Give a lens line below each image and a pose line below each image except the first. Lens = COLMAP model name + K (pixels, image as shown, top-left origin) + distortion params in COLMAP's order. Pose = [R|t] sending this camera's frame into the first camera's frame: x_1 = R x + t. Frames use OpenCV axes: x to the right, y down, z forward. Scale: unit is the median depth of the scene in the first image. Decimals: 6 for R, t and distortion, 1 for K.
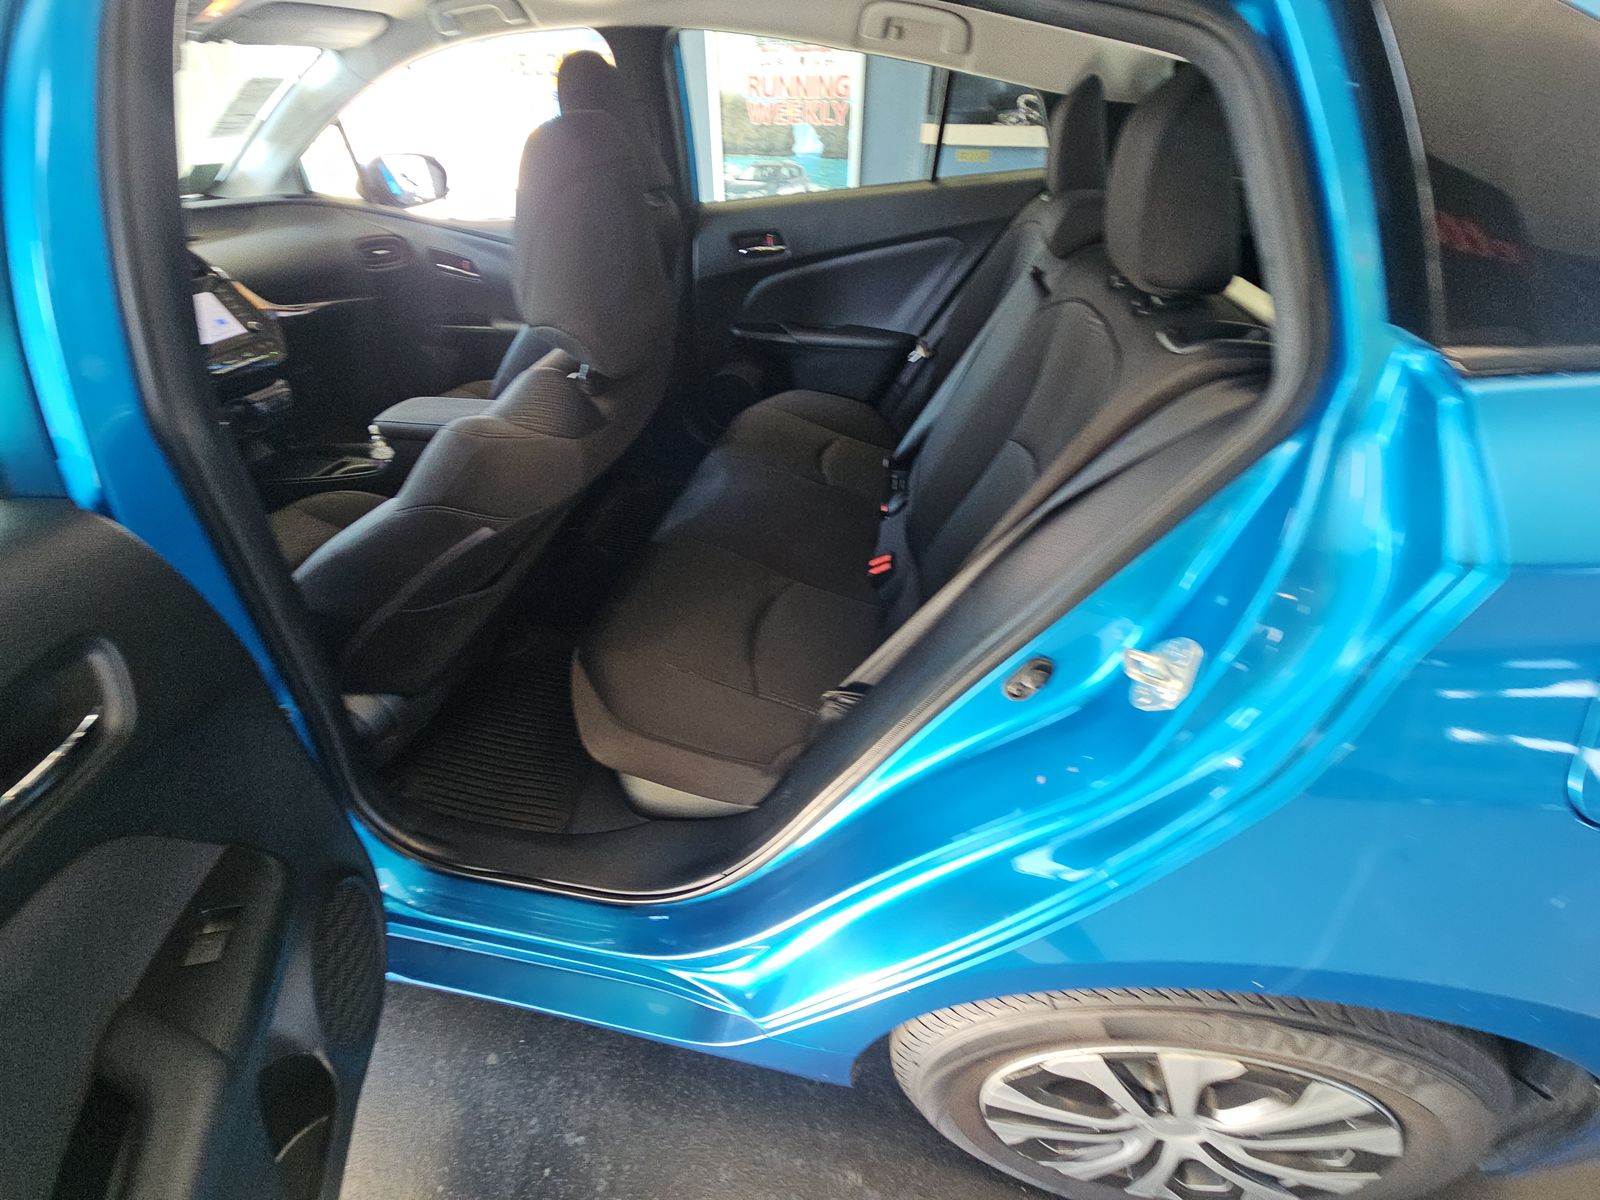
lens RADIAL K [[658.4, 0, 798.0], [0, 658.4, 589.9], [0, 0, 1]] dist [-0.002536, -0.000269]
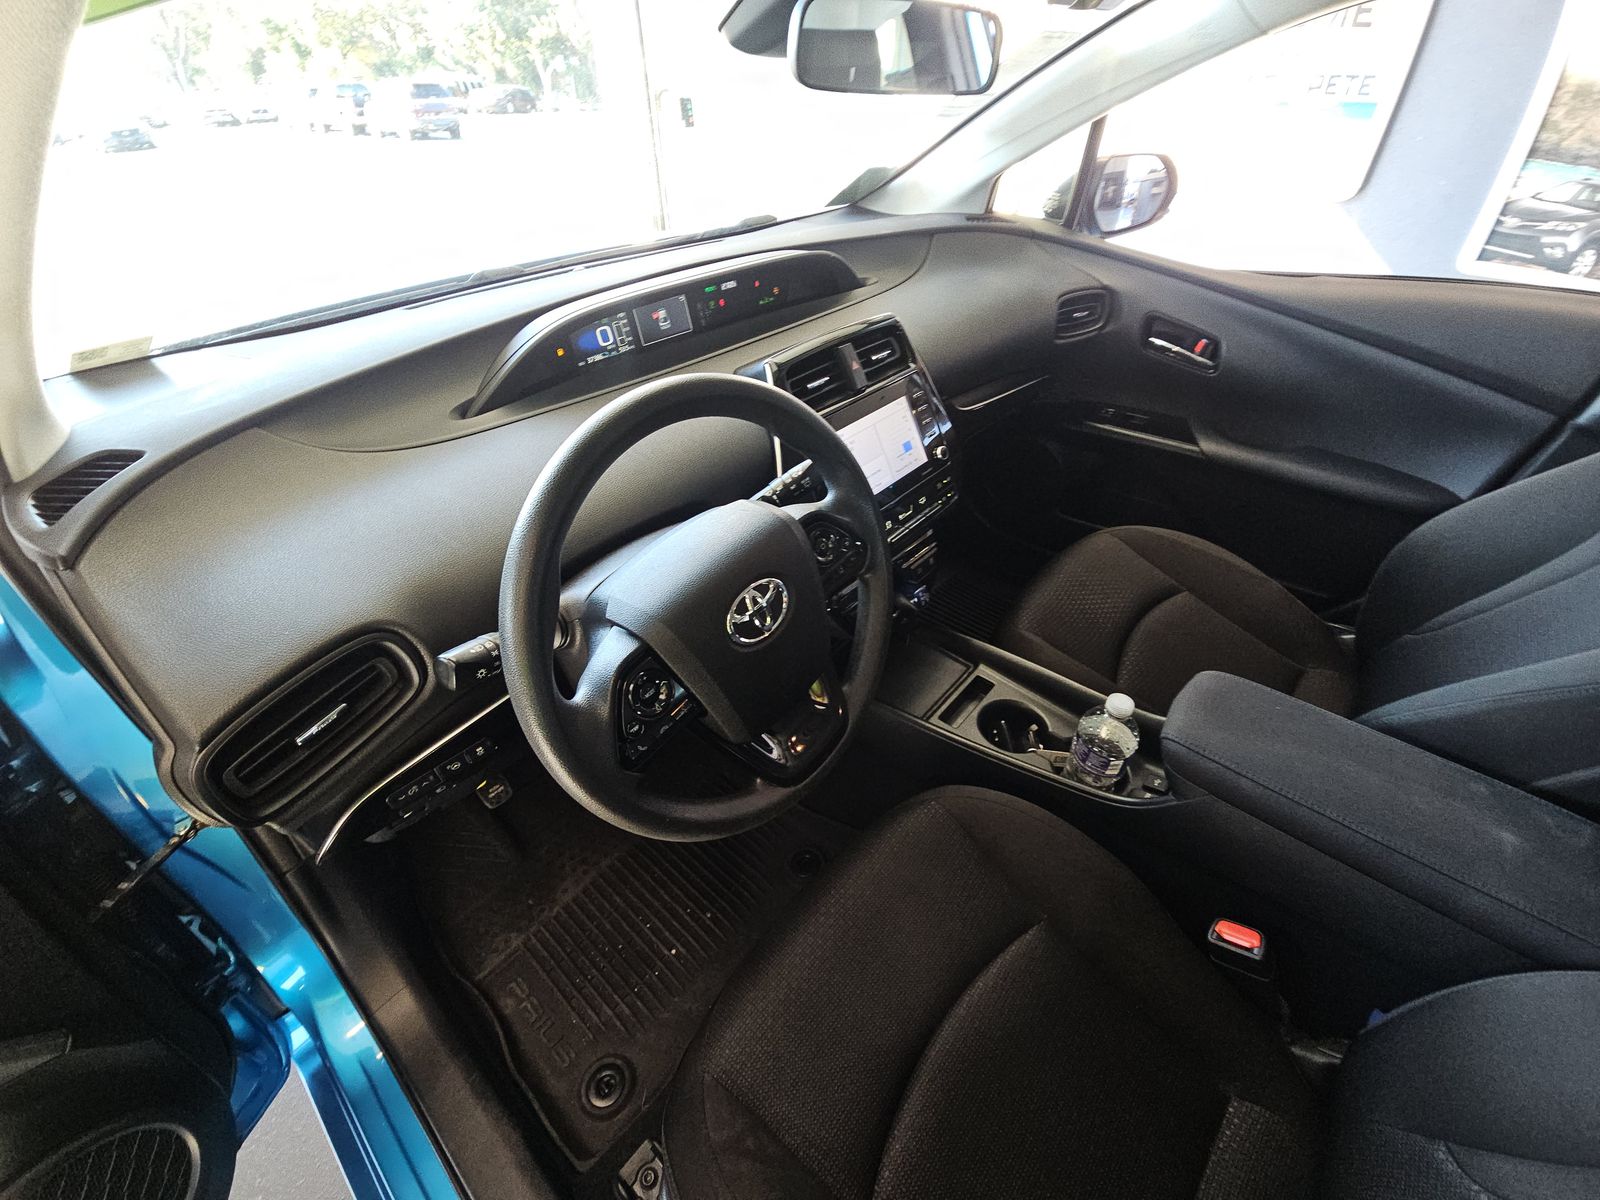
lens RADIAL K [[644.9, 0, 796.8], [0, 644.9, 594.4], [0, 0, 1]] dist [0.024466, -0.015918]
pose [[0.856222, 0.301698, -0.419359, -0.501578], [-0.286173, 0.952819, 0.101193, -0.229783], [0.430103, 0.033365, 0.902163, 0.307983]]
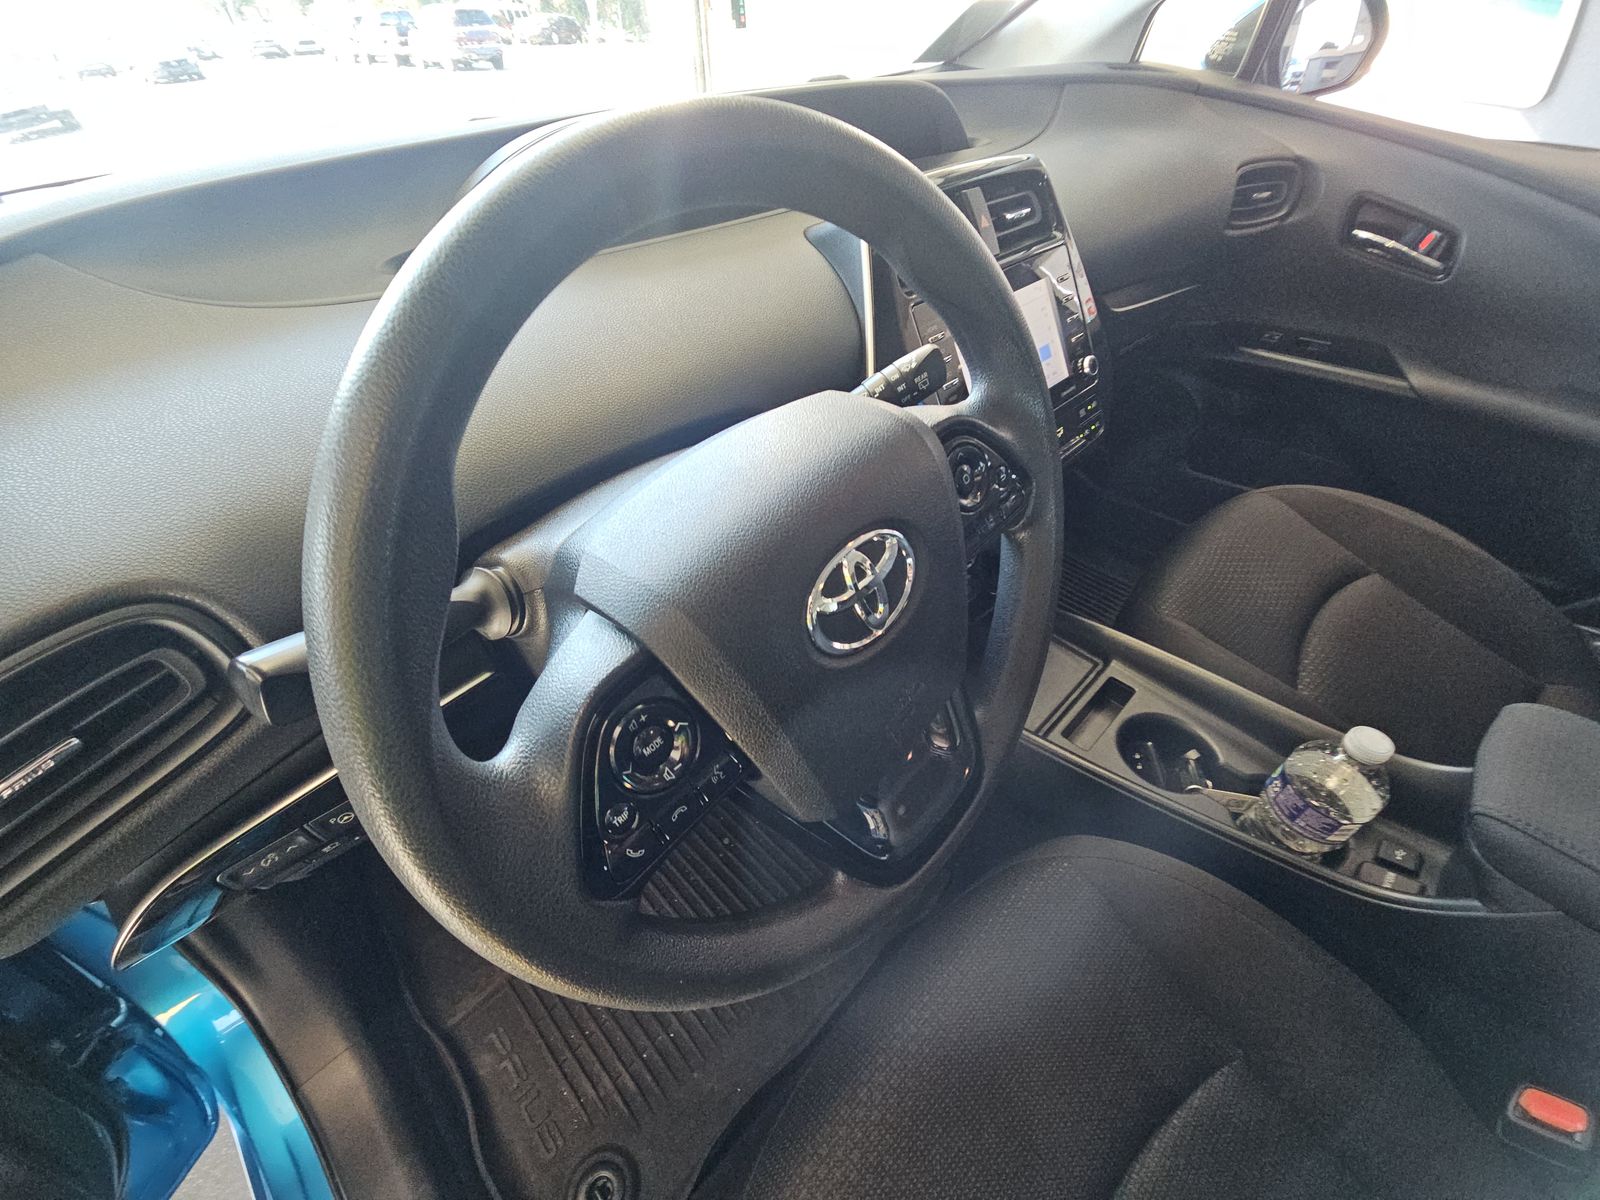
lens RADIAL K [[644.9, 0, 796.8], [0, 644.9, 594.4], [0, 0, 1]] dist [0.024466, -0.015918]
pose [[0.821268, 0.362654, -0.440454, -0.573442], [-0.317951, 0.931918, 0.174459, -0.211221], [0.473736, -0.003235, 0.880661, 0.409211]]
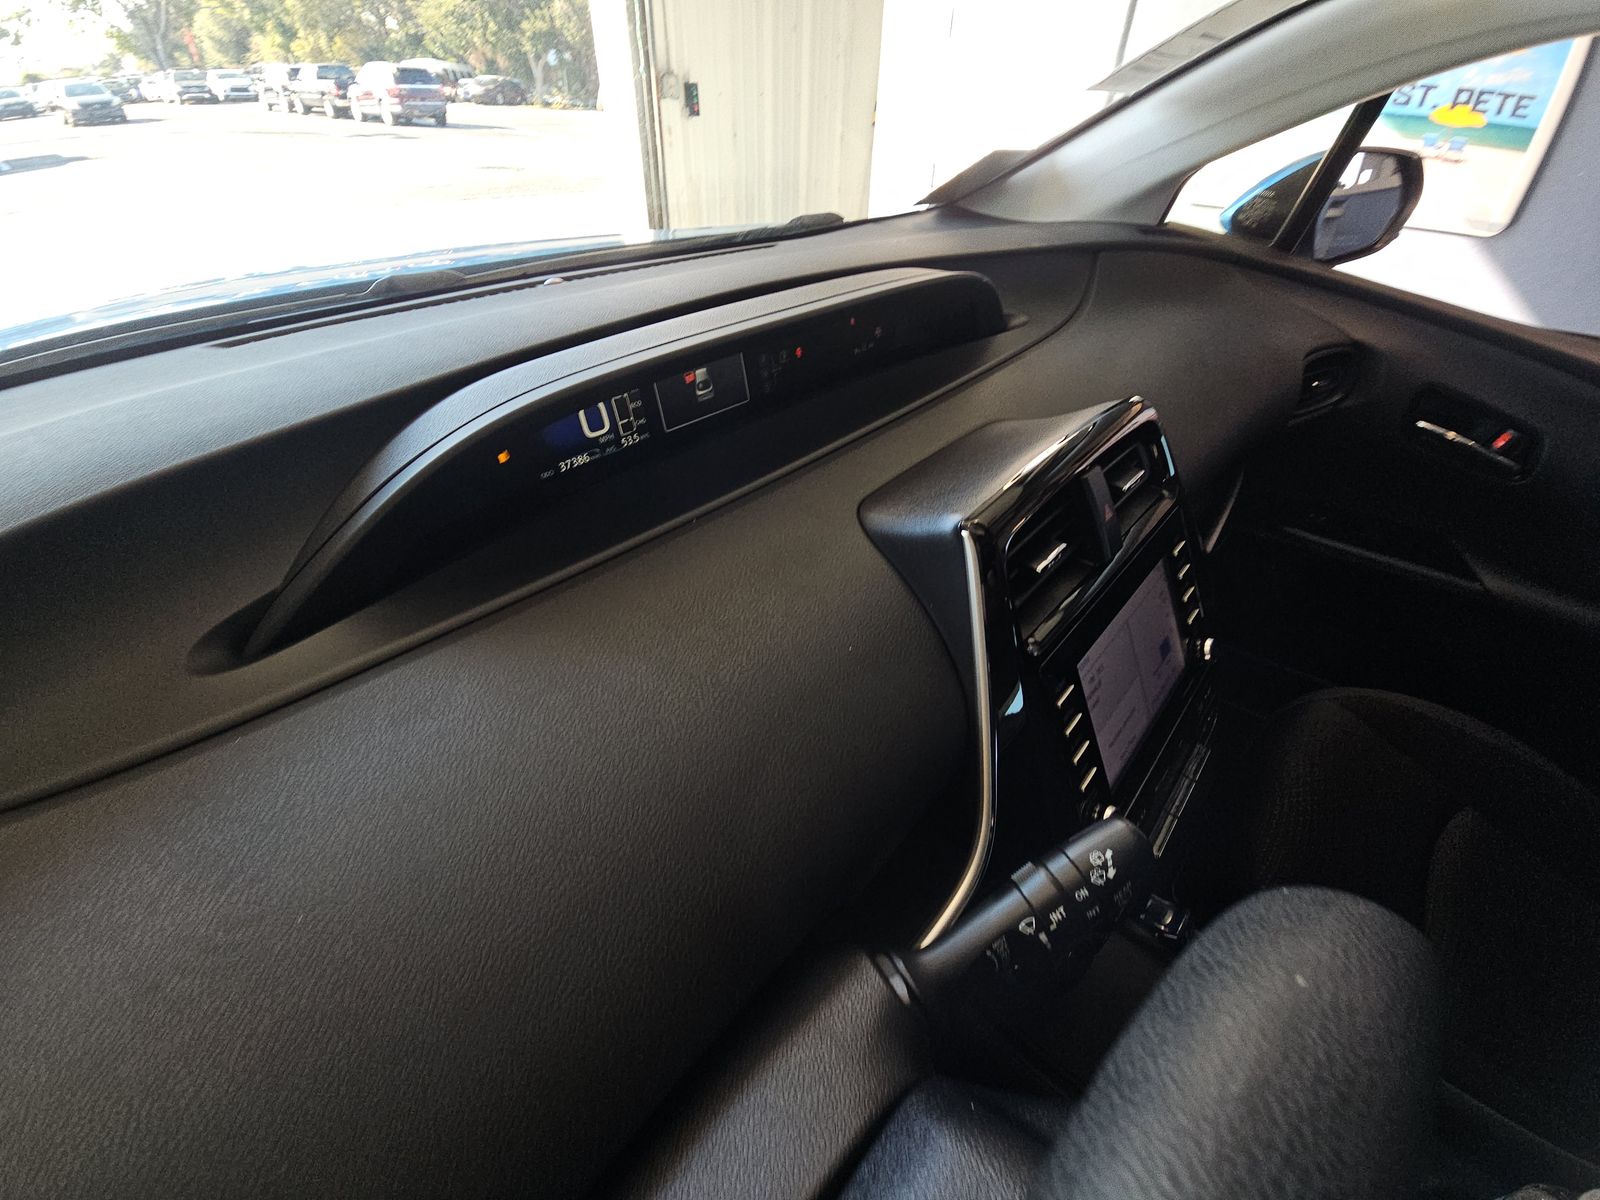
lens RADIAL K [[646.7, 0, 796.4], [0, 646.7, 590.1], [0, 0, 1]] dist [0.031725, -0.021115]
pose [[0.860175, 0.321786, -0.395668, -0.685450], [-0.318375, 0.944888, 0.076312, -0.300583], [0.398418, 0.060330, 0.915218, 0.470675]]
